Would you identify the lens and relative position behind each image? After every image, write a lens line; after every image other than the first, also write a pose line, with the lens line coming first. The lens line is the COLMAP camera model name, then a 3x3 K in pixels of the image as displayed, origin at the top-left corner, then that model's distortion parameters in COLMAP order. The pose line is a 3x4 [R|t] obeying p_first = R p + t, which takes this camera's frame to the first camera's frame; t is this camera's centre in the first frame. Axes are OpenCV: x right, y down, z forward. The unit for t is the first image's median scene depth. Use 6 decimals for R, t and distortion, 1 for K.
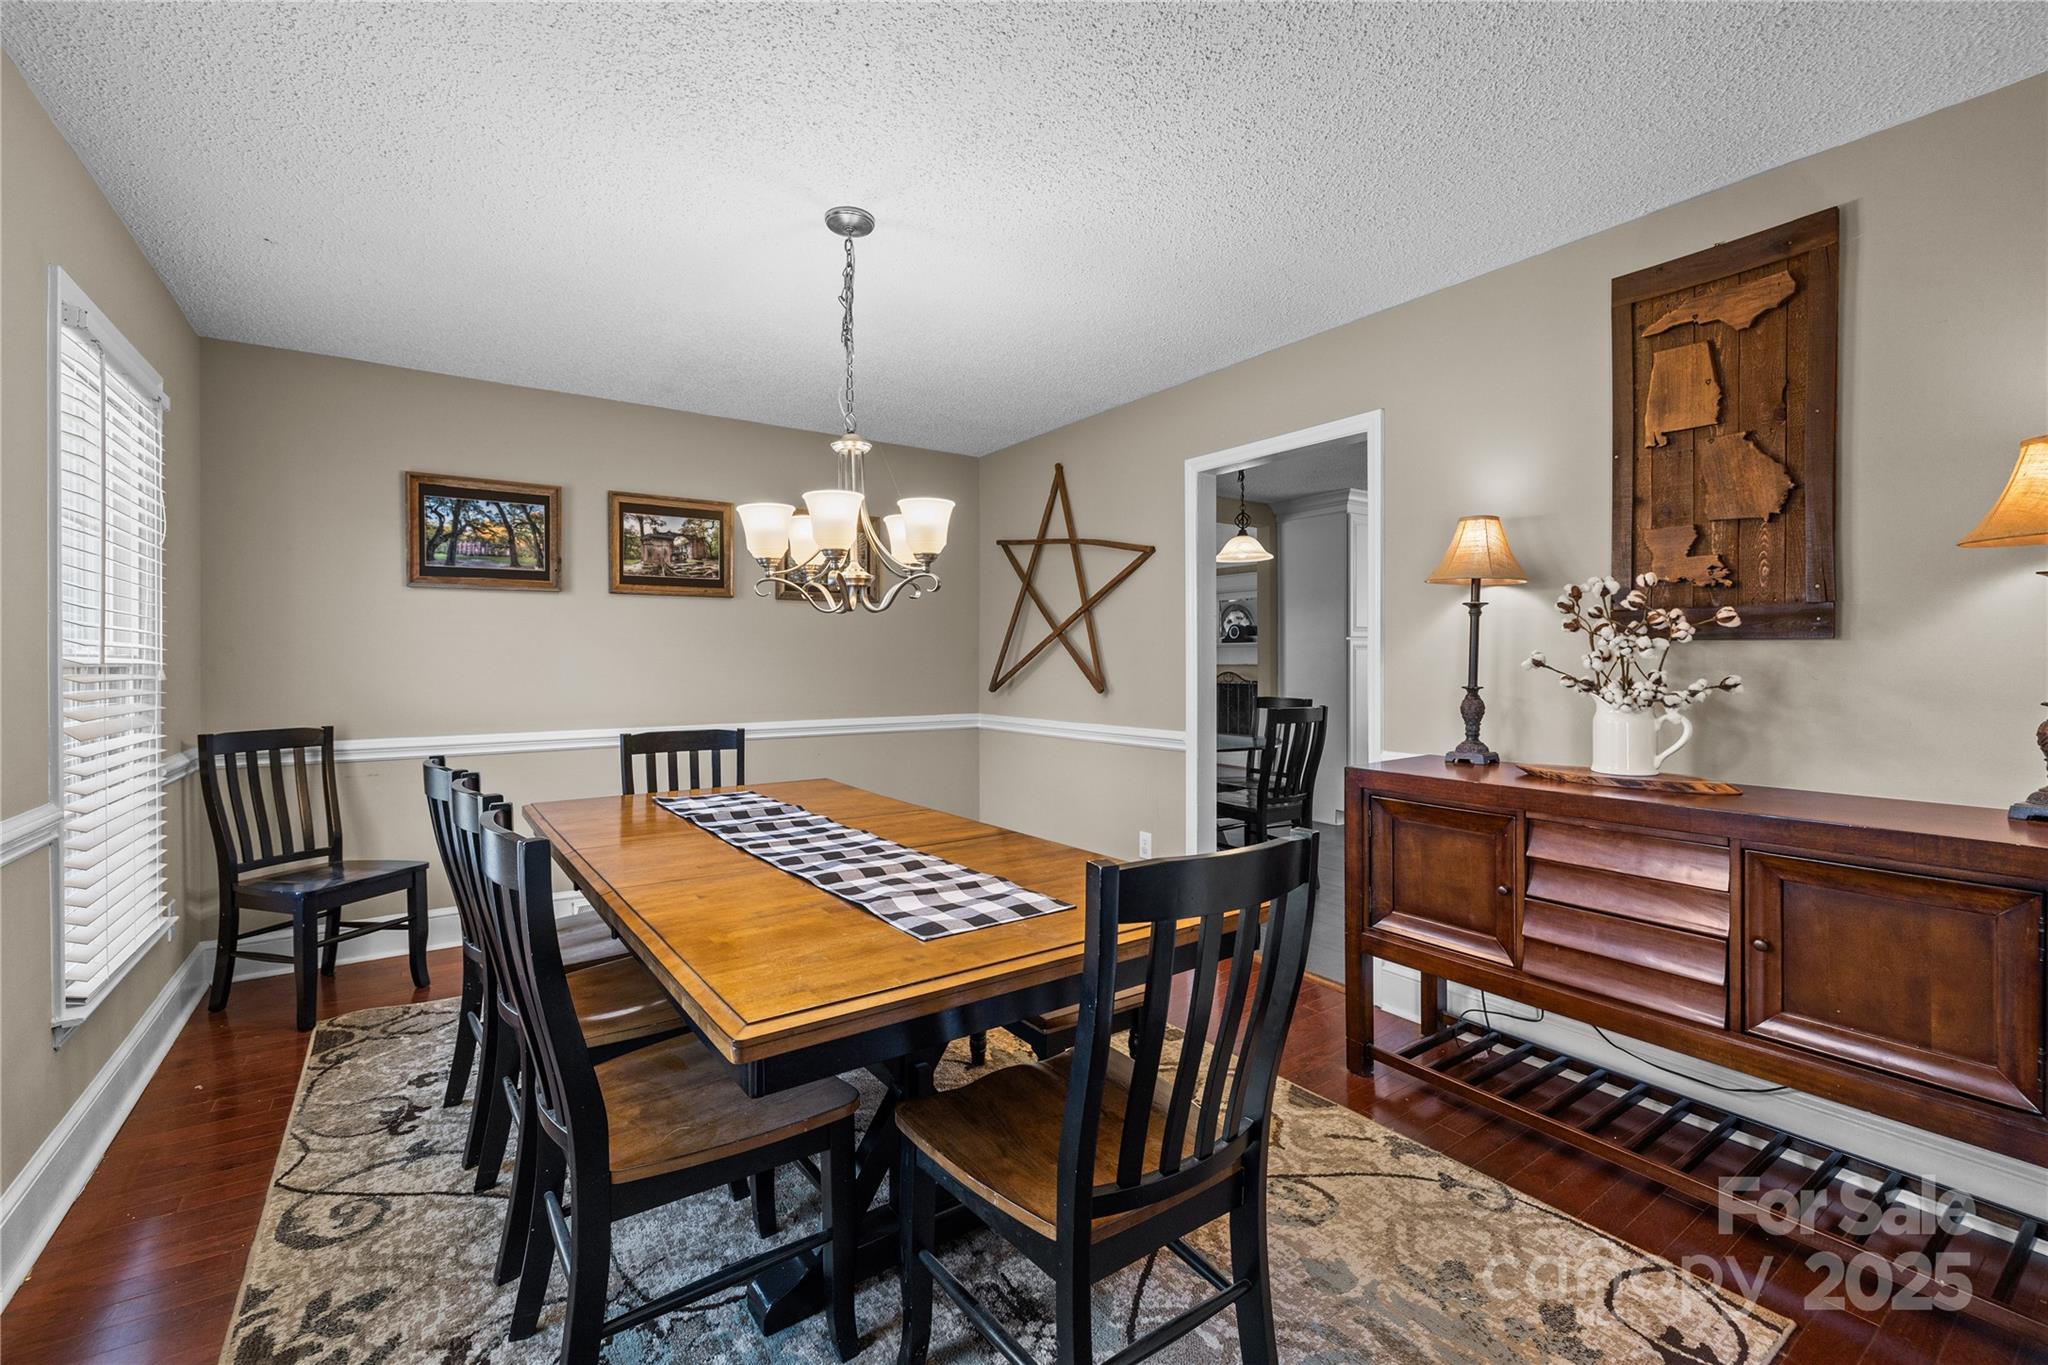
lens RADIAL K [[862.2, 0, 1021.2], [0, 862.2, 671.0], [0, 0, 1]] dist [0.002927, 0.000388]
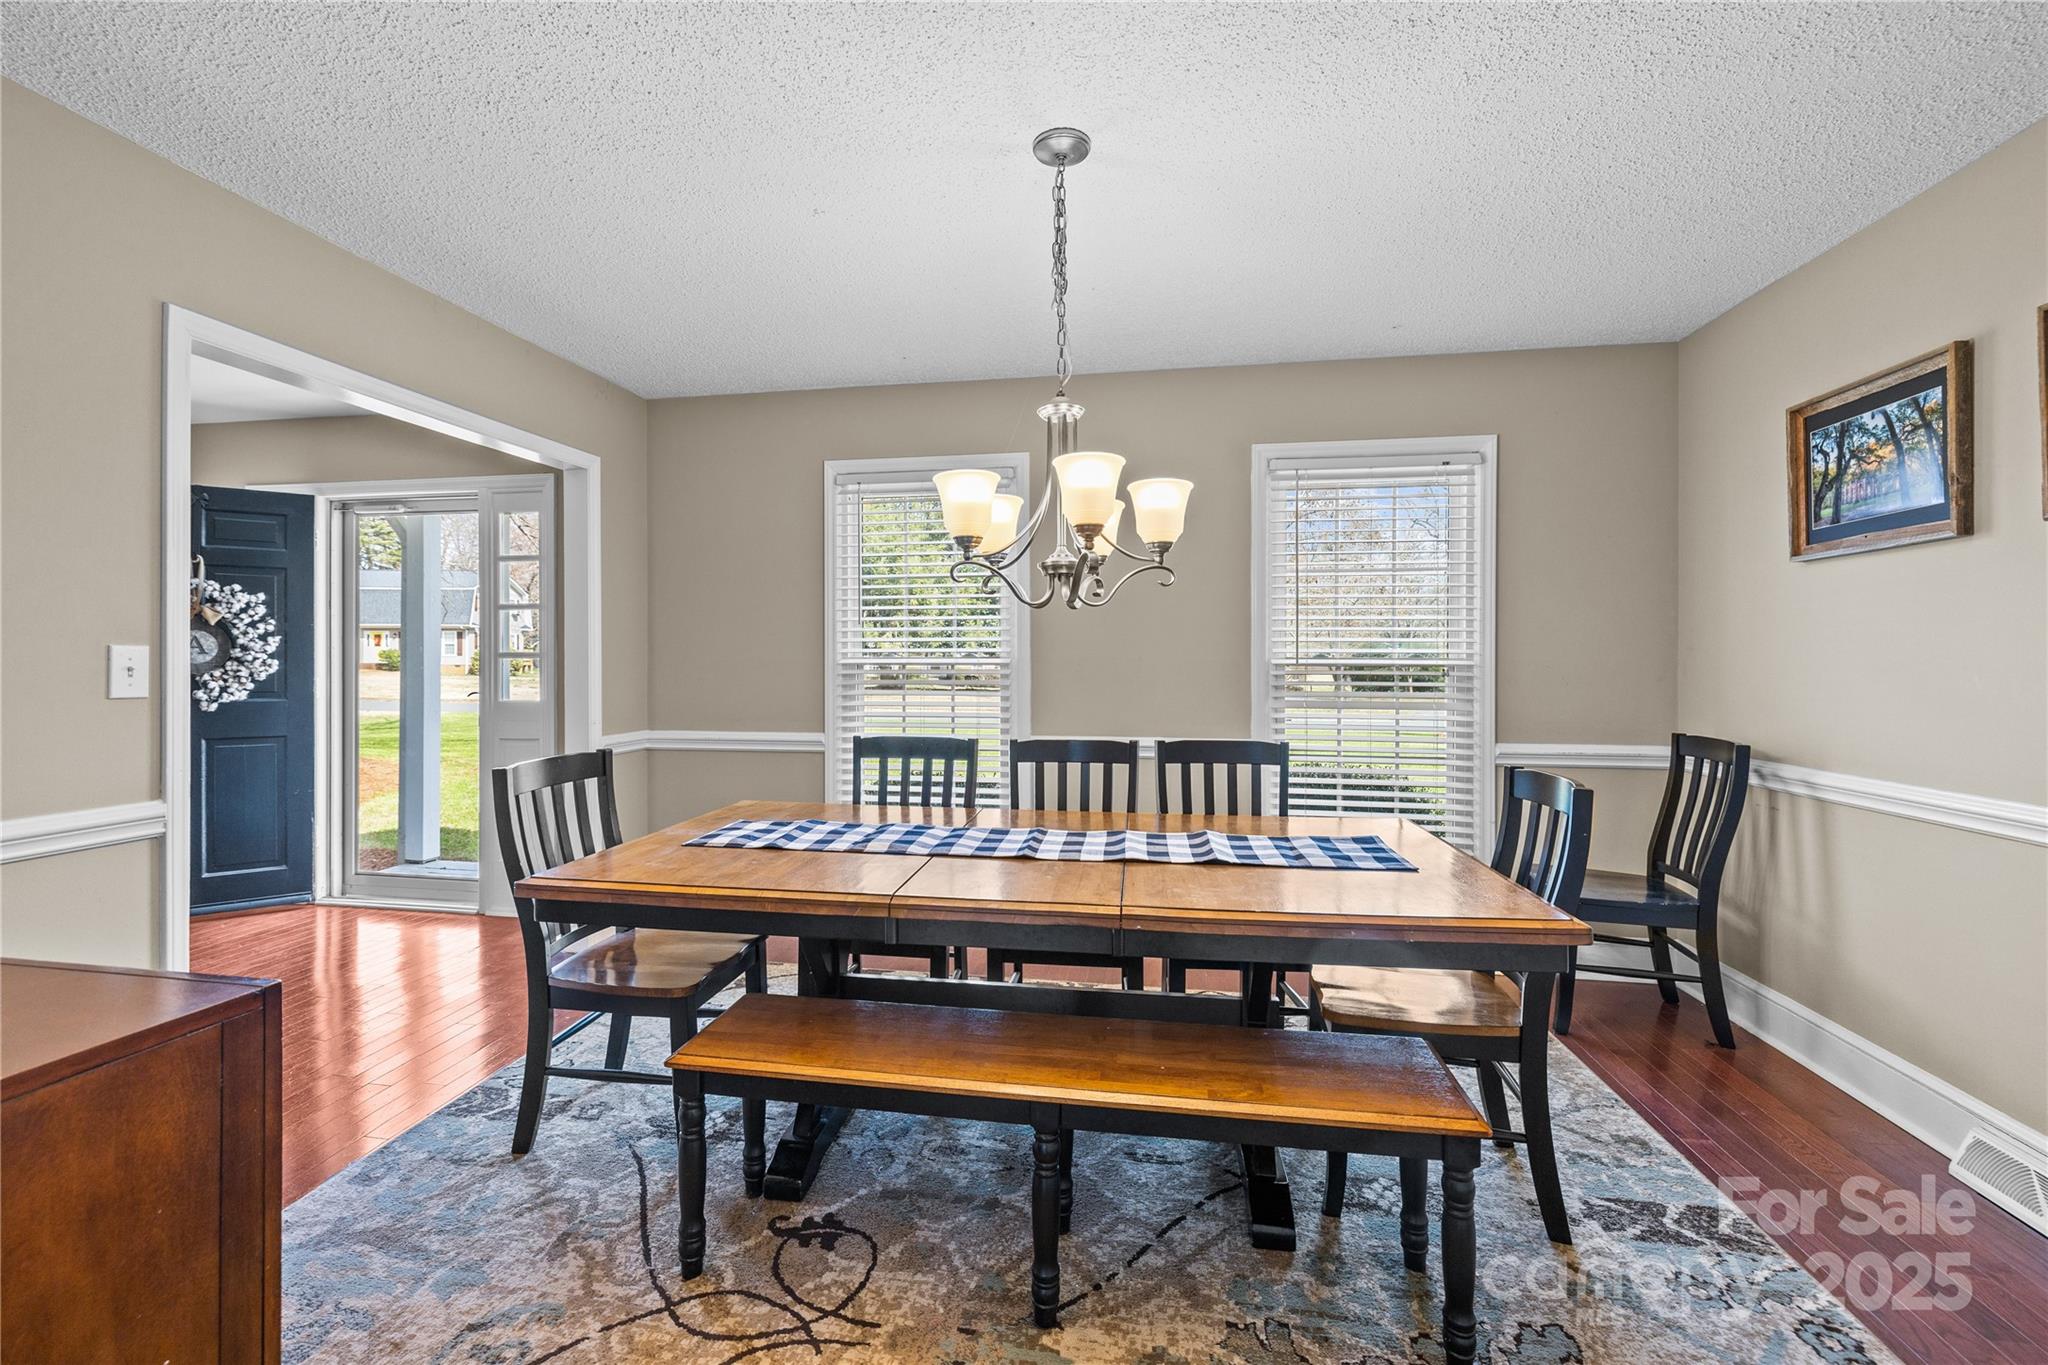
lens RADIAL K [[862.2, 0, 1023.0], [0, 862.2, 672.3], [0, 0, 1]] dist [0.002927, 0.000388]
pose [[-0.702775, 0.017395, -0.711200, 0.285033], [0.002775, 0.999760, 0.021711, -0.020318], [0.711407, 0.013285, -0.702654, 1.027495]]
